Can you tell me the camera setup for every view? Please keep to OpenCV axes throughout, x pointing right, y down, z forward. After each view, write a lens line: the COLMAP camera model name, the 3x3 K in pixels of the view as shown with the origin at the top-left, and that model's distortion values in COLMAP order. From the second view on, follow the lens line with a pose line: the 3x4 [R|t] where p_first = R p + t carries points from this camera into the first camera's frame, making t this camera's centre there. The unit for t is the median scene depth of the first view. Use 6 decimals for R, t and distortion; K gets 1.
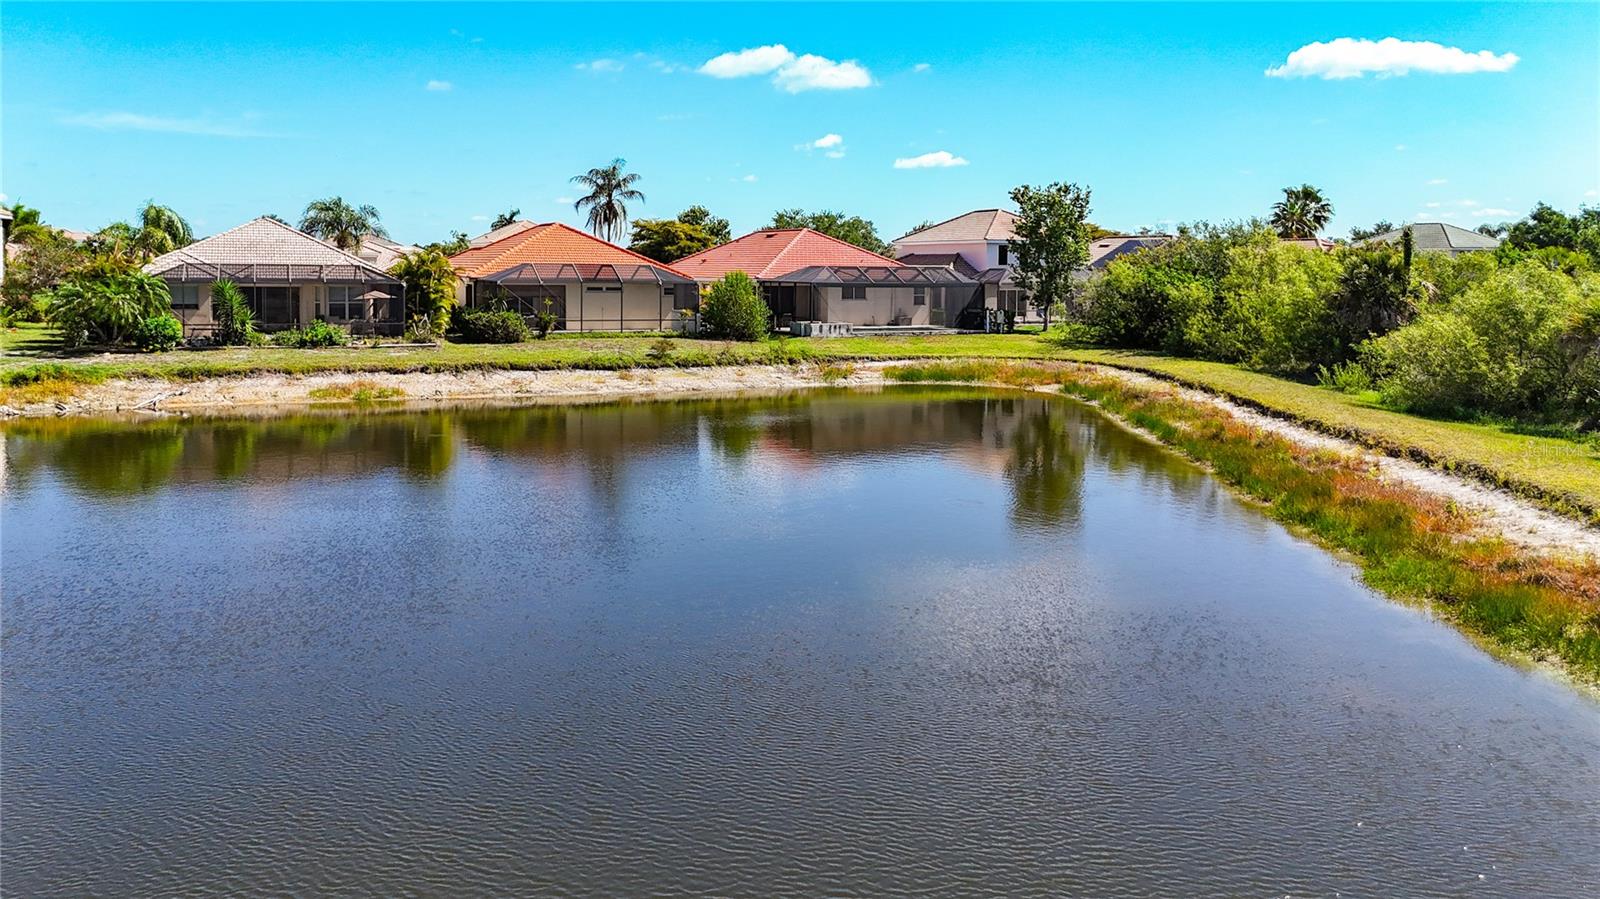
lens RADIAL K [[1189.3, 0, 800.0], [0, 1189.3, 449.5], [0, 0, 1]] dist [0.006423, -0.000199]
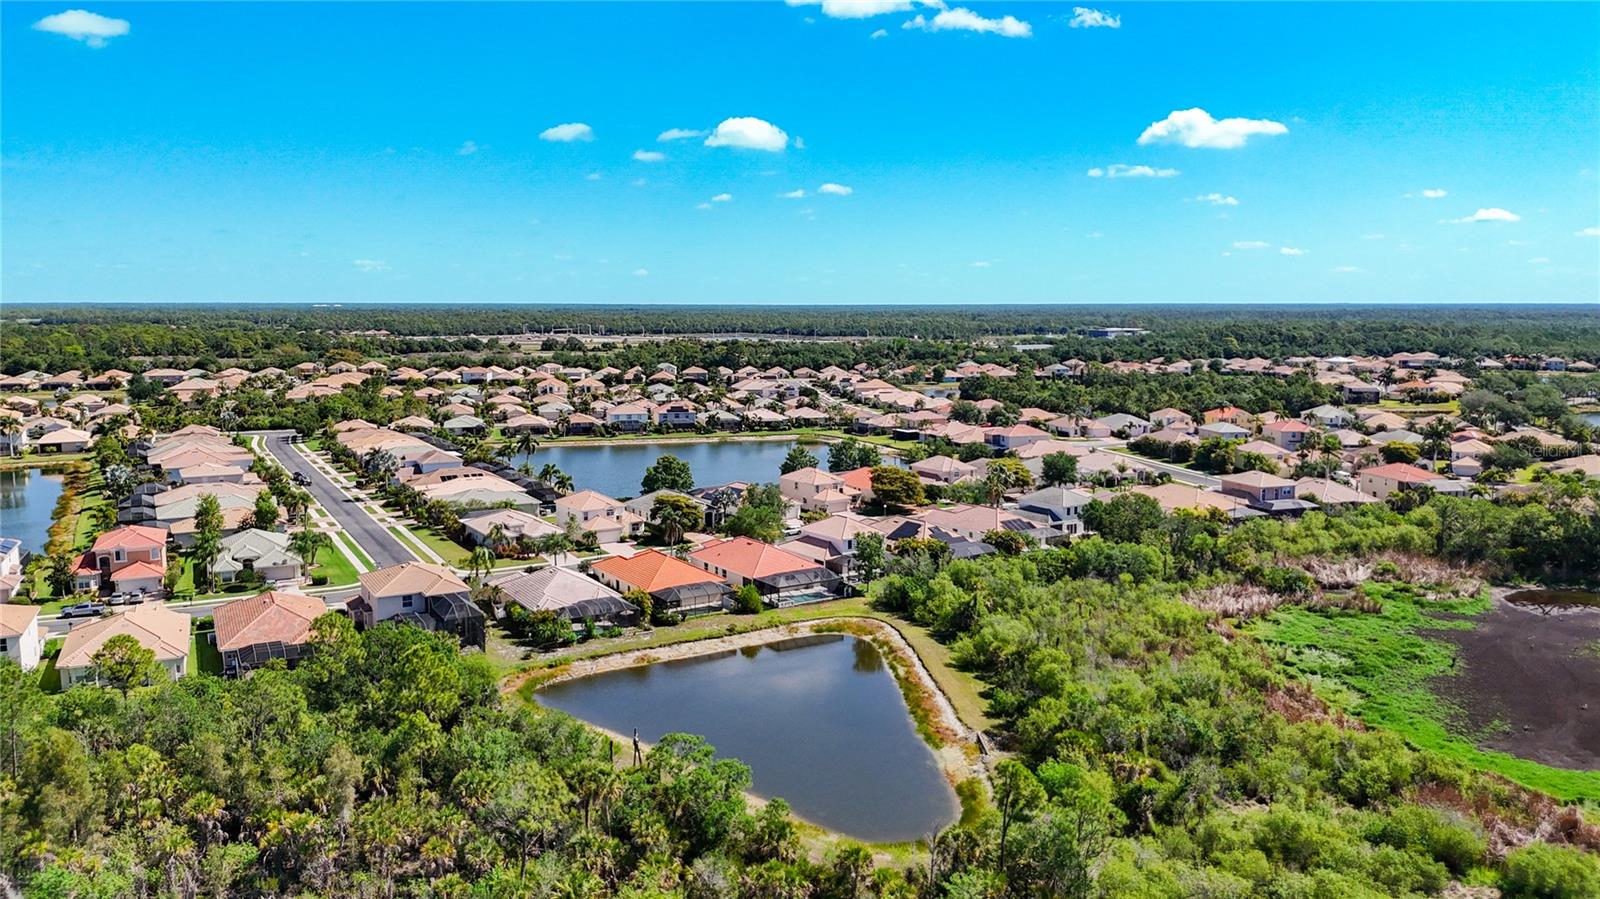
lens RADIAL K [[1165.8, 0, 795.5], [0, 1165.8, 478.1], [0, 0, 1]] dist [-0.009108, -0.007981]
pose [[0.992291, -0.033149, 0.119417, -0.292015], [0.032978, 0.999450, 0.003404, -0.452867], [-0.119465, 0.000561, 0.992838, -1.797848]]
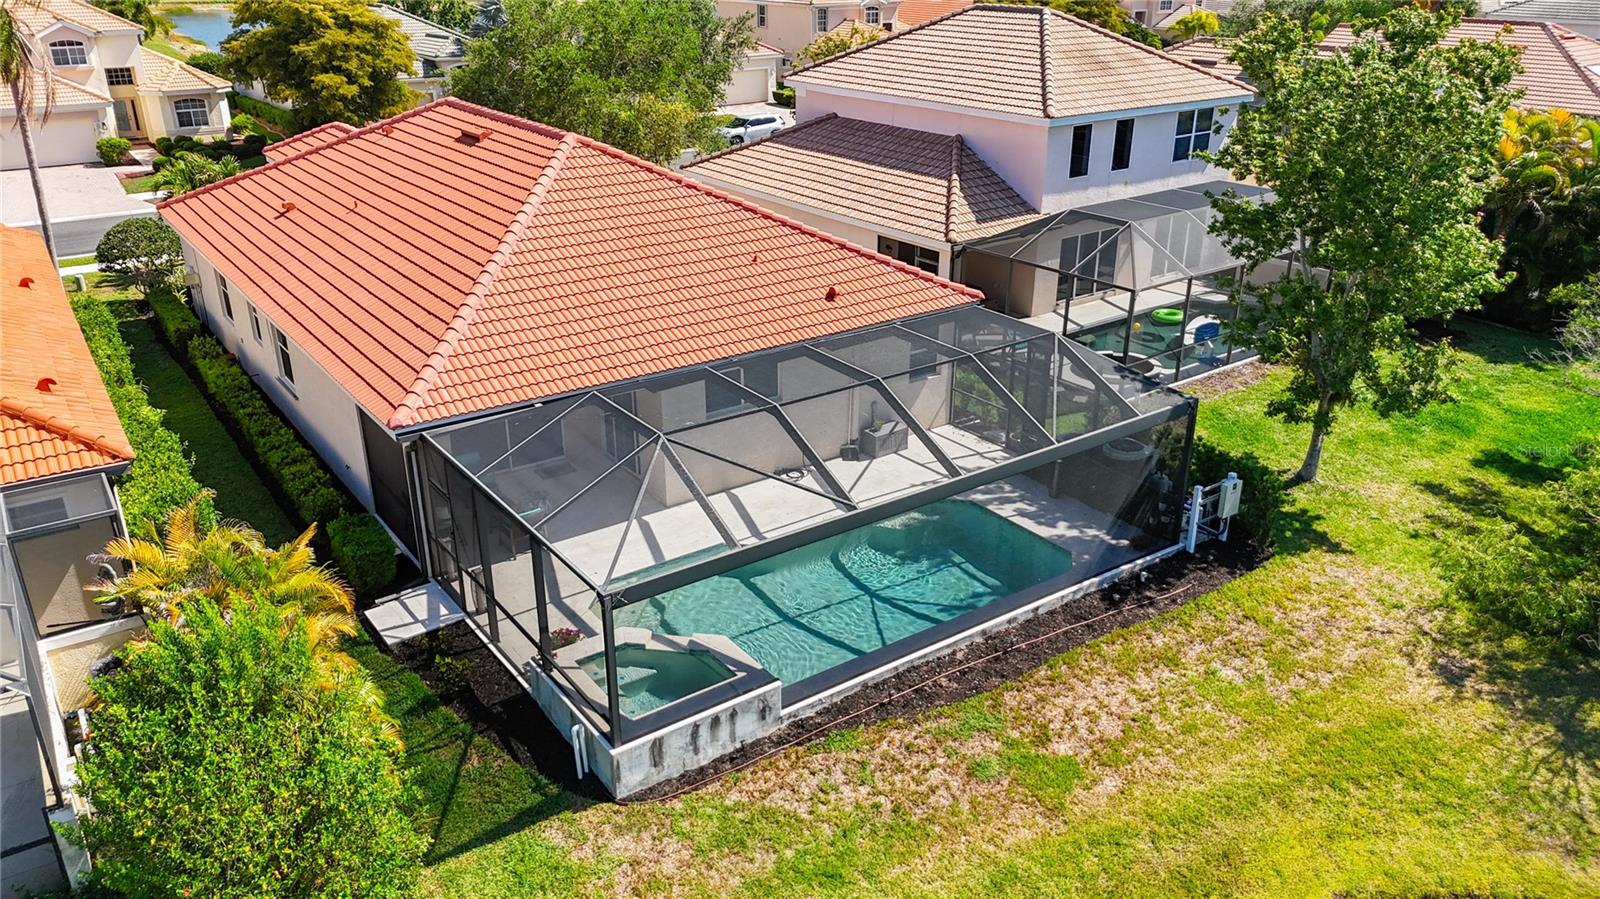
lens RADIAL K [[1165.8, 0, 795.5], [0, 1165.8, 478.1], [0, 0, 1]] dist [-0.009108, -0.007981]
pose [[0.987664, -0.072377, 0.138856, 0.022136], [0.029705, 0.957267, 0.287674, -0.260956], [-0.153743, -0.280001, 0.947609, 0.926078]]
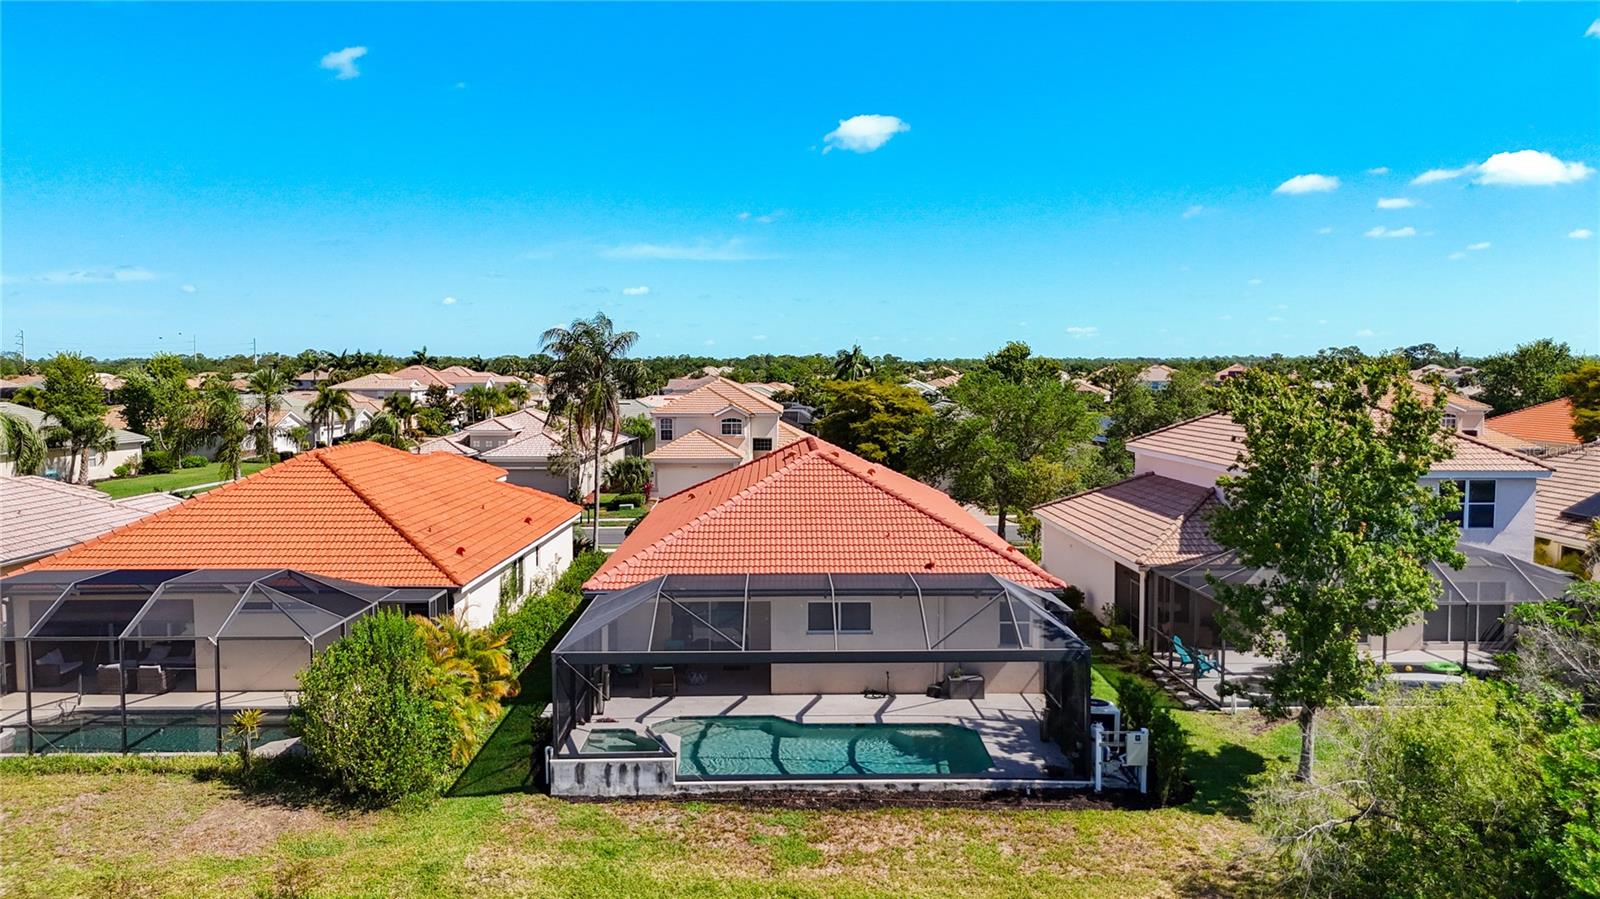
lens RADIAL K [[1189.3, 0, 800.0], [0, 1189.3, 449.5], [0, 0, 1]] dist [0.006423, -0.000199]
pose [[0.898999, 0.013927, -0.437729, 0.295590], [-0.049109, 0.996396, -0.069157, -0.216271], [0.435188, 0.083668, 0.896444, 0.793438]]
